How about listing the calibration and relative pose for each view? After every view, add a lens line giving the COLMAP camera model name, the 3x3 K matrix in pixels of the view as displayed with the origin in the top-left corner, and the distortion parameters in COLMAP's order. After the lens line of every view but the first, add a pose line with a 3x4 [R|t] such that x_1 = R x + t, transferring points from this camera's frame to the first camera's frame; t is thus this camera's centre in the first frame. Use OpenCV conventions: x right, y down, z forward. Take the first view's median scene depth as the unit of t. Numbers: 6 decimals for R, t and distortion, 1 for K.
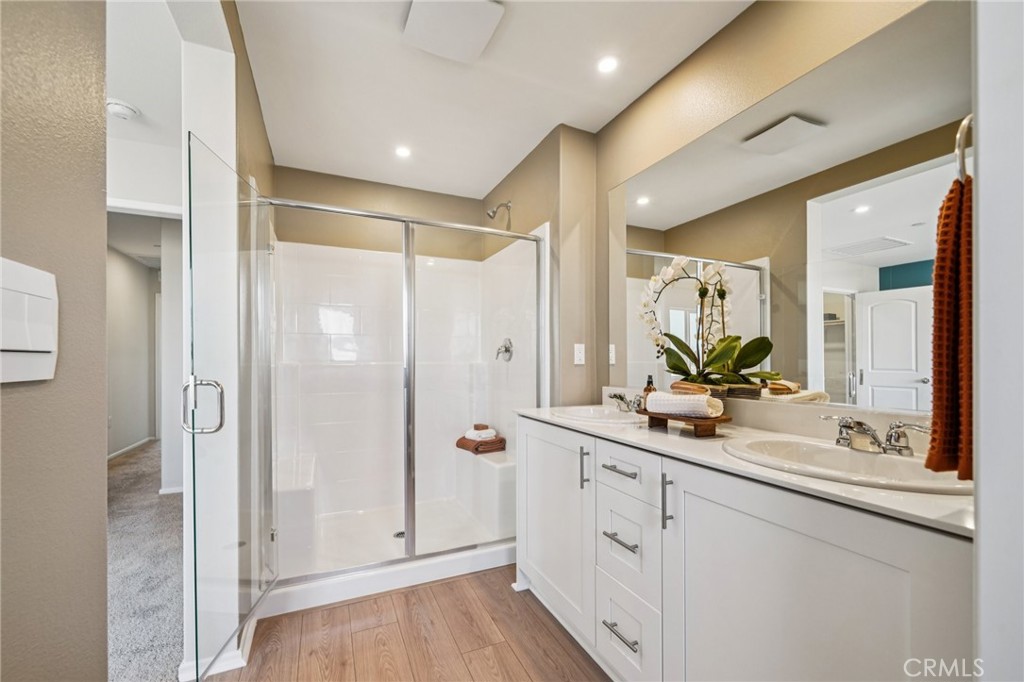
lens RADIAL K [[399.2, 0, 506.8], [0, 399.2, 353.5], [0, 0, 1]] dist [-0.001143, -0.000149]
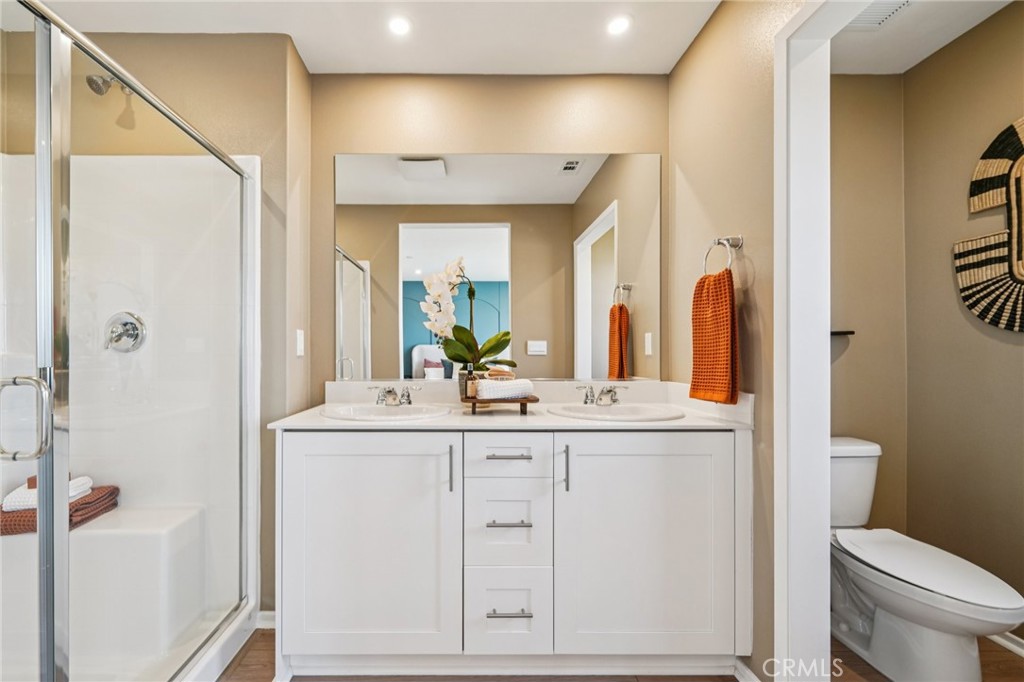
lens RADIAL K [[393.2, 0, 477.1], [0, 393.2, 345.0], [0, 0, 1]] dist [0.001438, 0.000049]
pose [[0.408759, 0.012356, 0.912559, -0.382454], [-0.015584, 0.999857, -0.006557, 0.005880], [-0.912510, -0.011541, 0.408893, 0.364738]]
